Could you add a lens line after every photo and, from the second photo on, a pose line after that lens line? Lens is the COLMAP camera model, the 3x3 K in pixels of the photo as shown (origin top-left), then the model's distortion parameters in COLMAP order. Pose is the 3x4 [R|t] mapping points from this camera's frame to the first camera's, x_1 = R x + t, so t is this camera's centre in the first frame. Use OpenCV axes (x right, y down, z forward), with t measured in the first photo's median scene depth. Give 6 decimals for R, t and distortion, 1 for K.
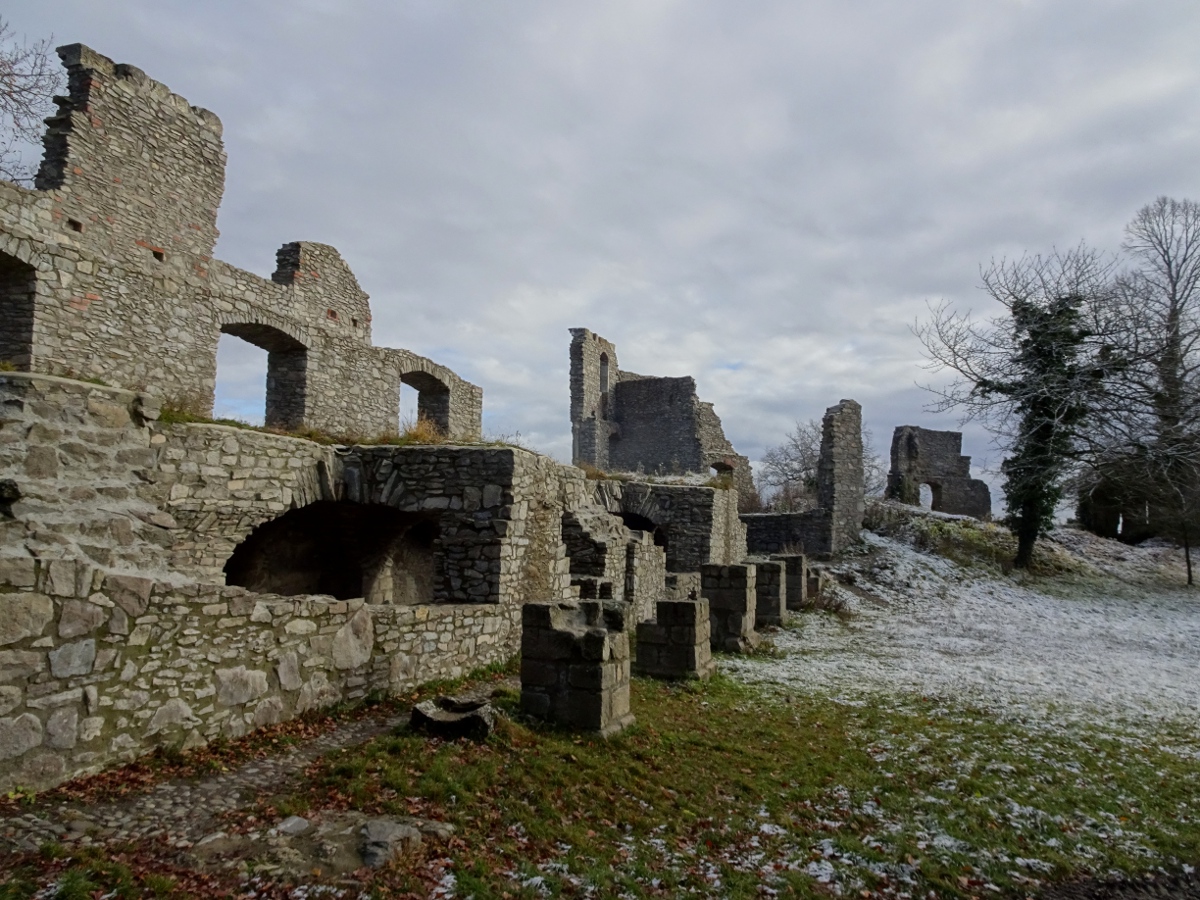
lens RADIAL K [[832.6, 0, 596.8], [0, 832.6, 452.0], [0, 0, 1]] dist [0.006168, 0.000569]
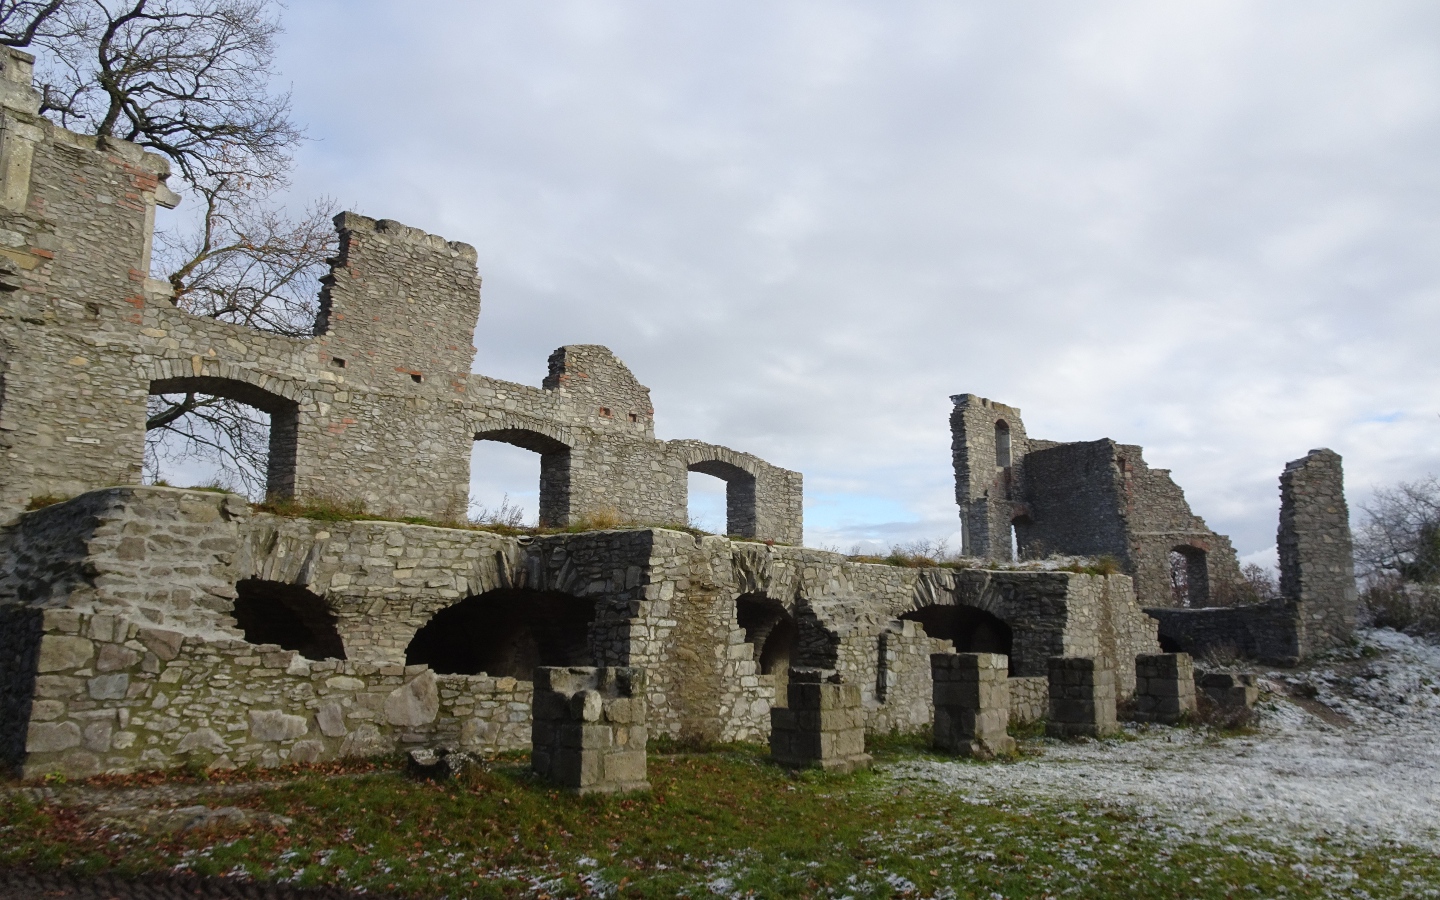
lens RADIAL K [[992.6, 0, 724.8], [0, 992.6, 478.9], [0, 0, 1]] dist [0.006442, 0.004421]
pose [[0.913505, -0.078673, -0.399149, 0.408583], [0.046967, 0.994958, -0.088616, 0.040814], [0.404108, 0.062205, 0.912594, -0.047716]]
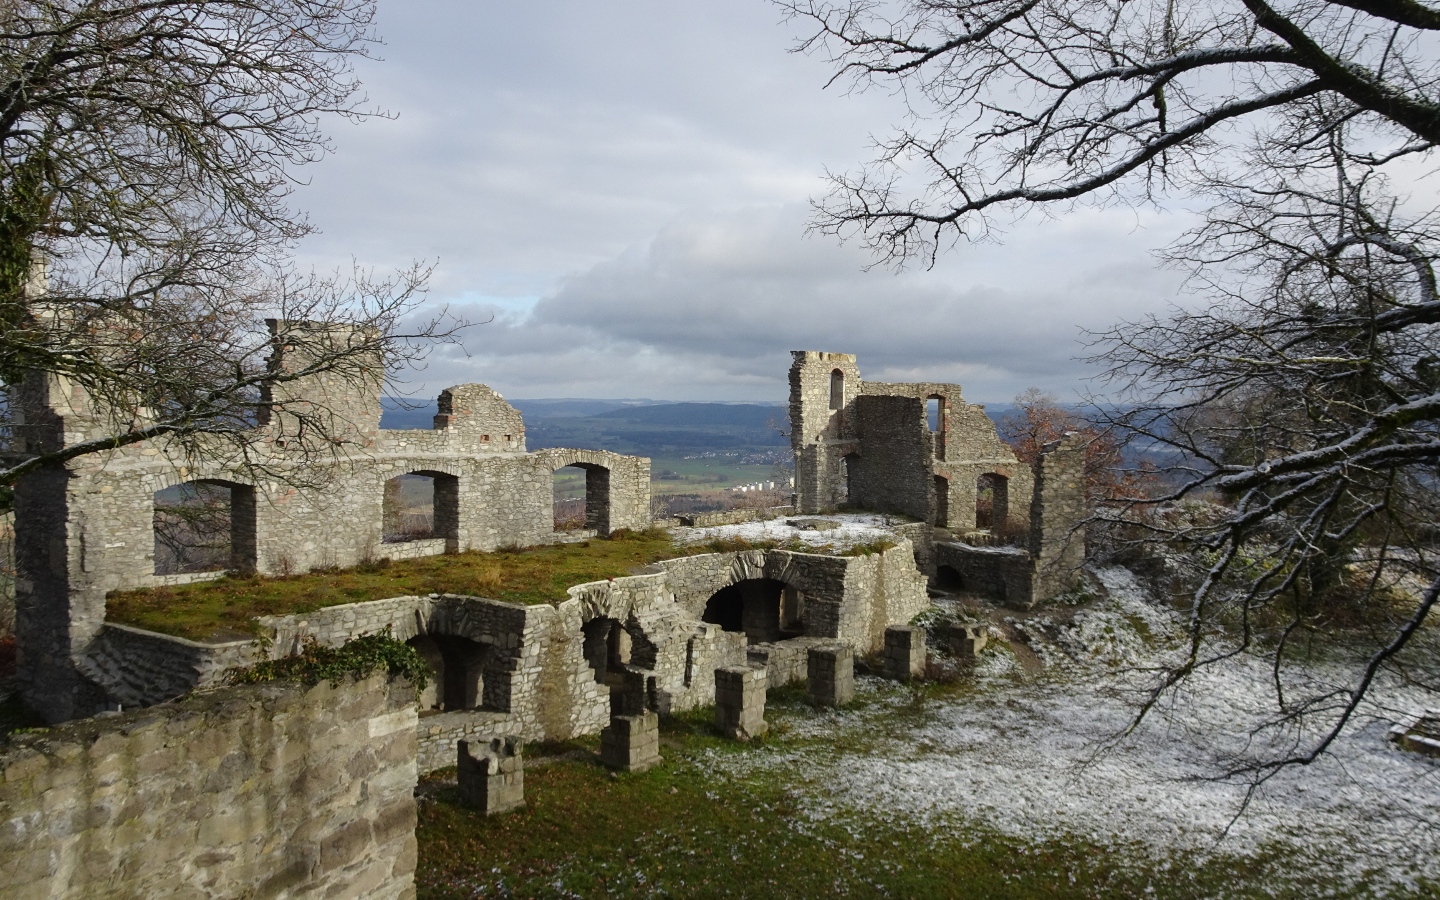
lens RADIAL K [[1130.1, 0, 731.2], [0, 1130.1, 454.6], [0, 0, 1]] dist [0.020656, 0.003662]
pose [[0.952865, 0.001620, -0.303391, 0.781097], [0.030233, 0.994501, 0.100264, -0.425412], [0.301885, -0.104711, 0.947576, -0.712171]]
